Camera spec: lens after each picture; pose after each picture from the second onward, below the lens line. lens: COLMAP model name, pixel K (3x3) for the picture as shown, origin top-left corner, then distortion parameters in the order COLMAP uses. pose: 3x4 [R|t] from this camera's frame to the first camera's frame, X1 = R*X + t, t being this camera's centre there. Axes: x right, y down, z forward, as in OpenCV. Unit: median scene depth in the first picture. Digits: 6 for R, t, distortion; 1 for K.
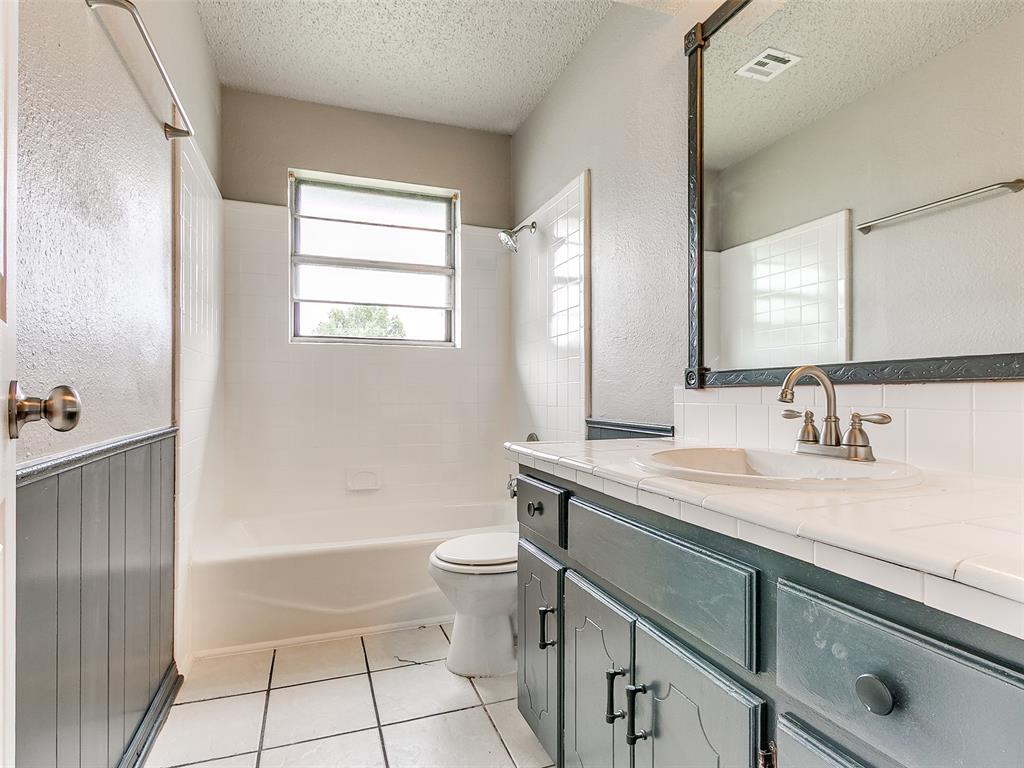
lens RADIAL K [[543.2, 0, 512.0], [0, 543.2, 384.7], [0, 0, 1]] dist [0.005086, -0.002422]
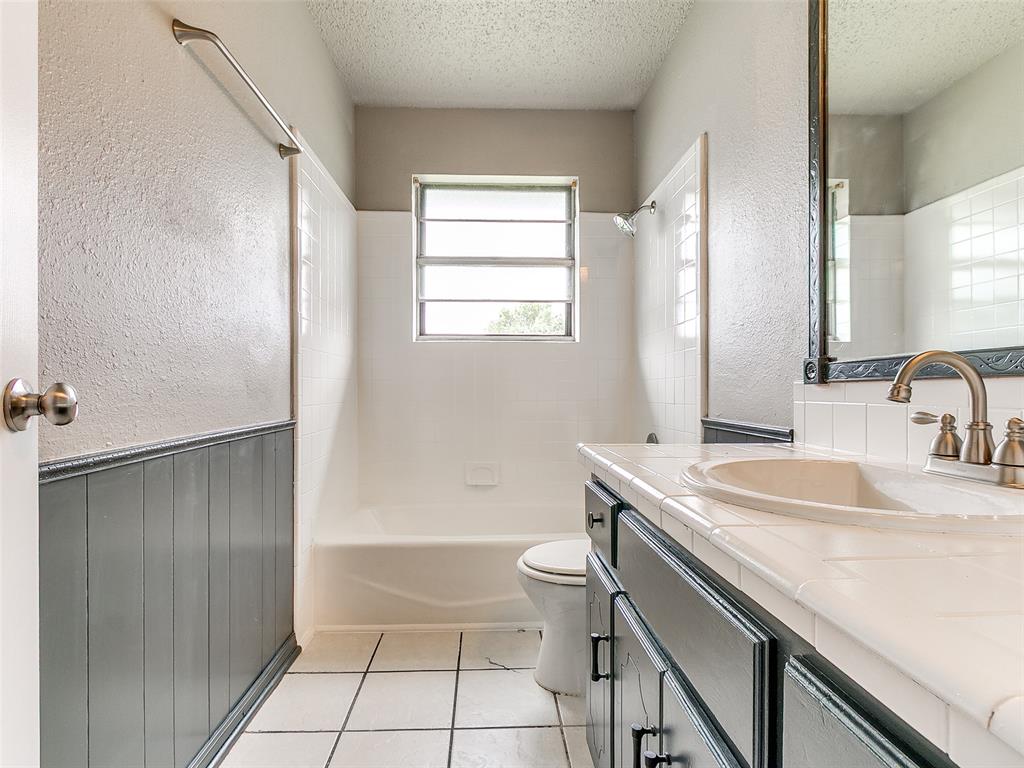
lens RADIAL K [[543.2, 0, 513.3], [0, 543.2, 385.4], [0, 0, 1]] dist [0.005086, -0.002422]
pose [[0.952858, -0.002746, -0.303403, 0.138752], [0.005381, 0.999955, 0.007850, 0.000932], [0.303367, -0.009113, 0.952830, 0.088897]]
